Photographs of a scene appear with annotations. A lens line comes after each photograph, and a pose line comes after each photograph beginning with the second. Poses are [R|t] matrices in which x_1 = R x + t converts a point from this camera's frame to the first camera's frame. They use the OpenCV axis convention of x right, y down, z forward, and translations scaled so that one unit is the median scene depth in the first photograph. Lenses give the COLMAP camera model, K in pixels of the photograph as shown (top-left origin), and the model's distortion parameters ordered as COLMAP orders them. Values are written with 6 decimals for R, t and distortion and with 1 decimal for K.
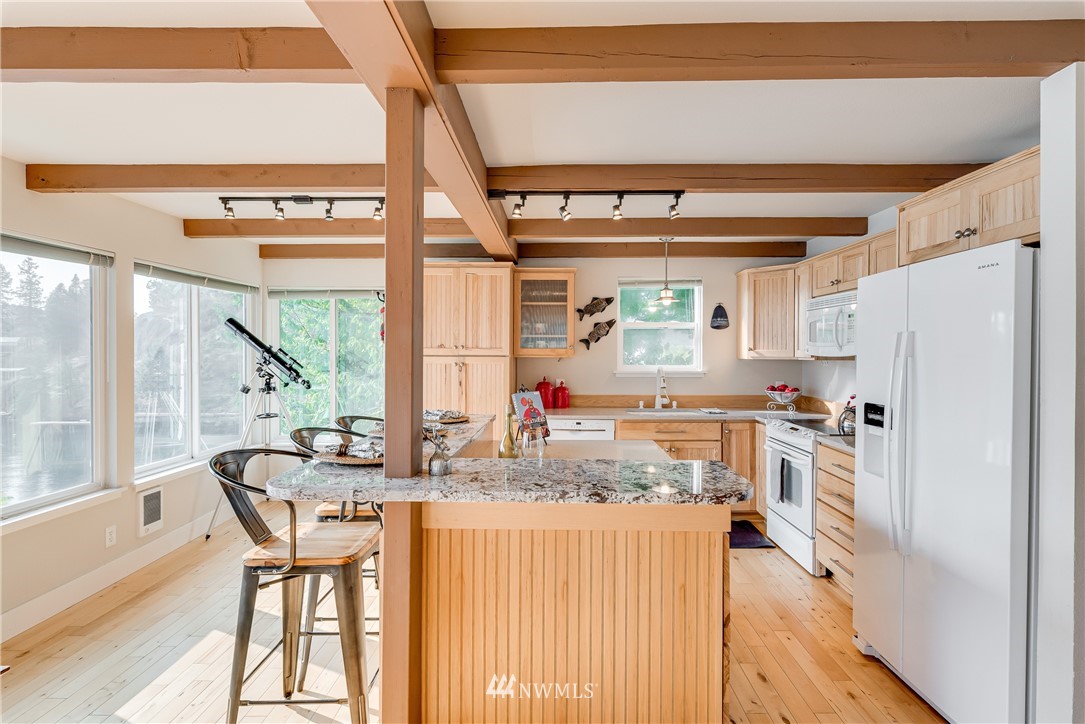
lens RADIAL K [[559.8, 0, 552.8], [0, 559.8, 359.9], [0, 0, 1]] dist [-0.000192, -0.000038]
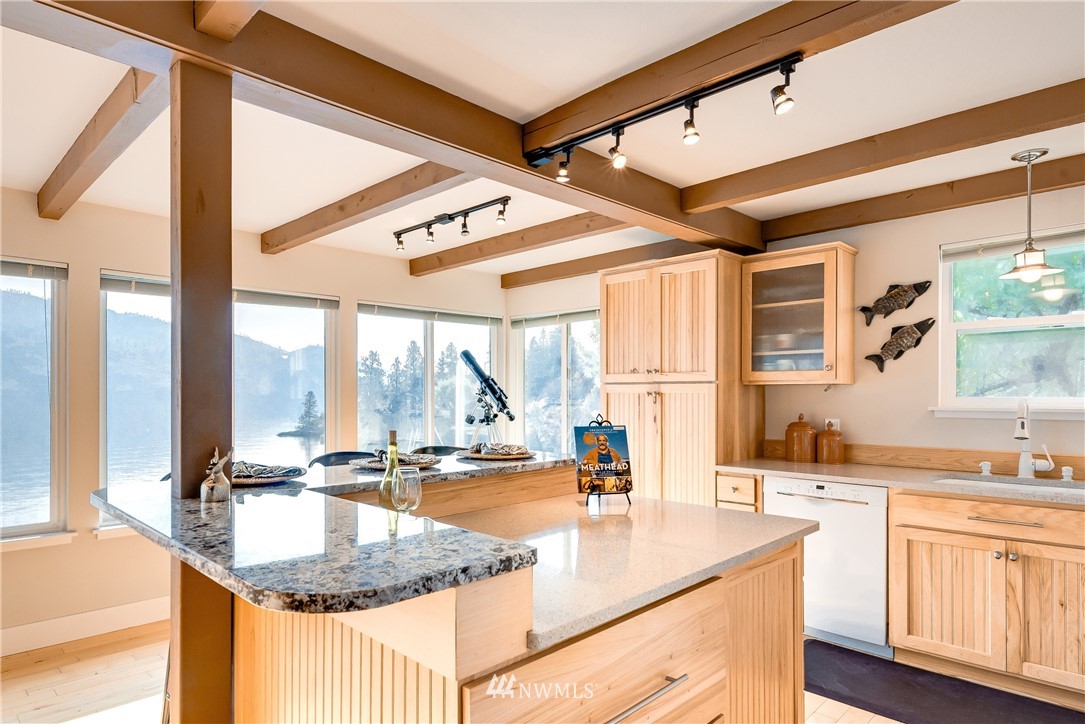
lens RADIAL K [[627.9, 0, 493.9], [0, 627.9, 394.3], [0, 0, 1]] dist [0.001484, 0.000393]
pose [[0.696533, -0.003070, -0.717518, 0.289488], [-0.007000, 0.999914, -0.011074, 0.019122], [0.717490, 0.012736, 0.696452, 0.240362]]
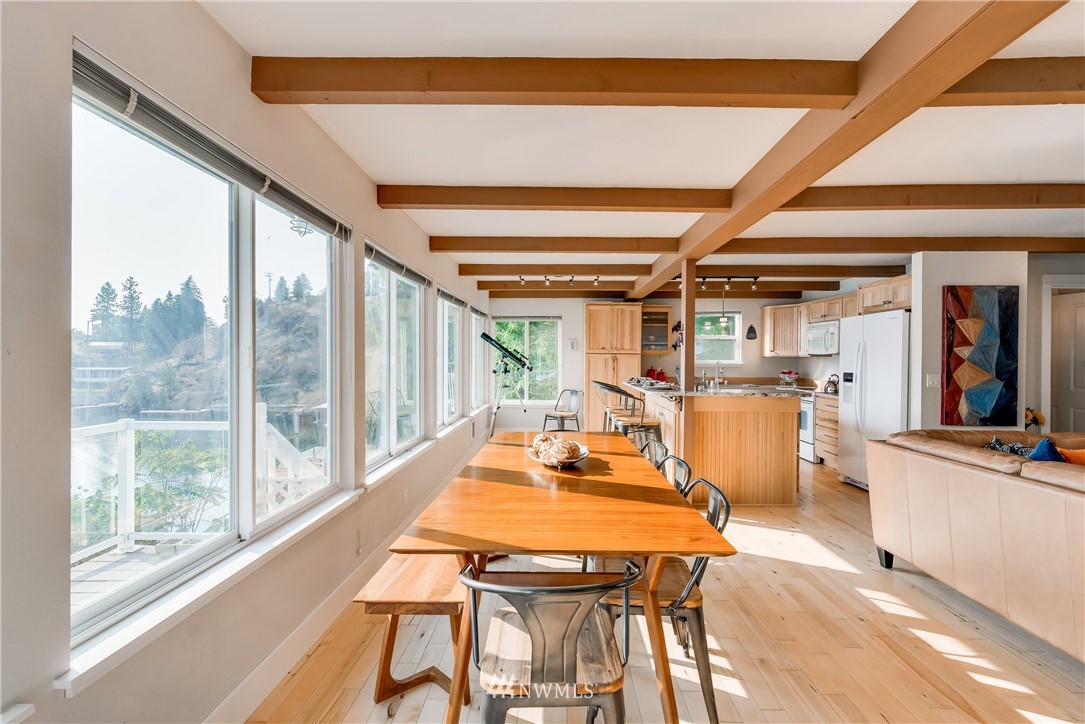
lens RADIAL K [[477.7, 0, 542.5], [0, 477.7, 362.0], [0, 0, 1]] dist [0.000839, 0.000281]
pose [[0.999891, 0.004956, -0.013872, -0.367509], [-0.004998, 0.999983, -0.003025, 0.025278], [0.013857, 0.003094, 0.999899, -0.552270]]
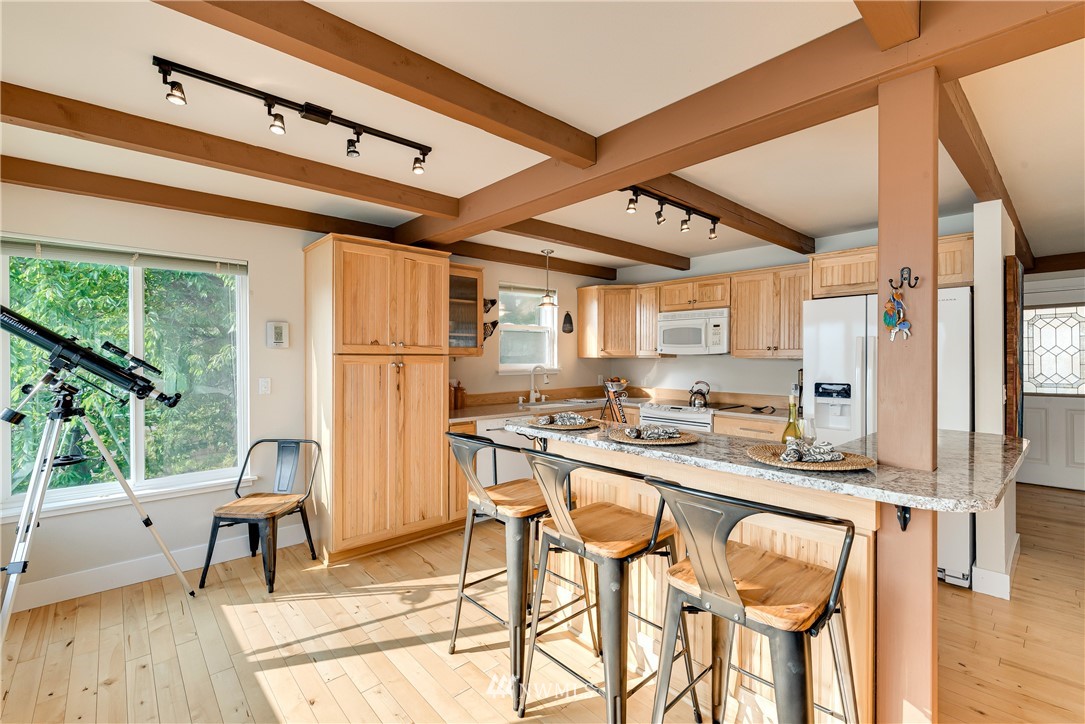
lens RADIAL K [[477.7, 0, 542.5], [0, 477.7, 362.0], [0, 0, 1]] dist [0.000839, 0.000281]
pose [[0.733282, -0.010130, 0.679849, -0.484720], [0.010315, 0.999940, 0.003773, 0.003441], [-0.679846, 0.004246, 0.733342, 0.313536]]
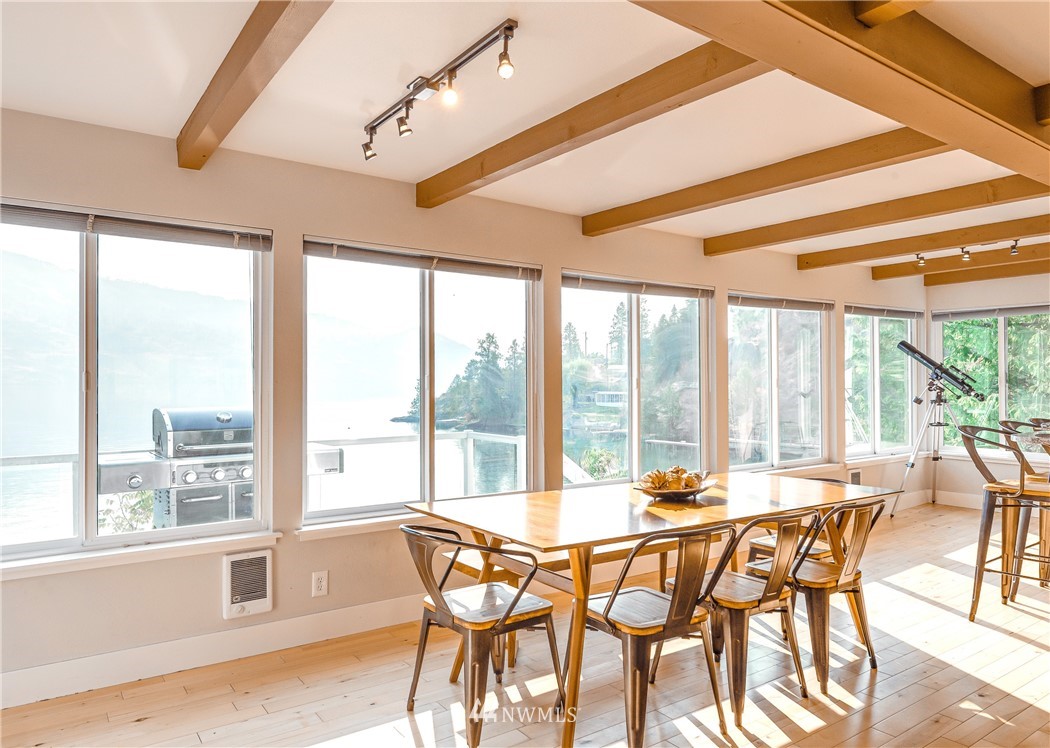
lens RADIAL K [[673.7, 0, 472.8], [0, 673.7, 374.7], [0, 0, 1]] dist [0.001185, -0.002301]
pose [[0.553716, -0.009769, -0.832648, 0.114197], [-0.004632, 0.999880, -0.014811, 0.023007], [0.832693, 0.012058, 0.553604, -0.565957]]
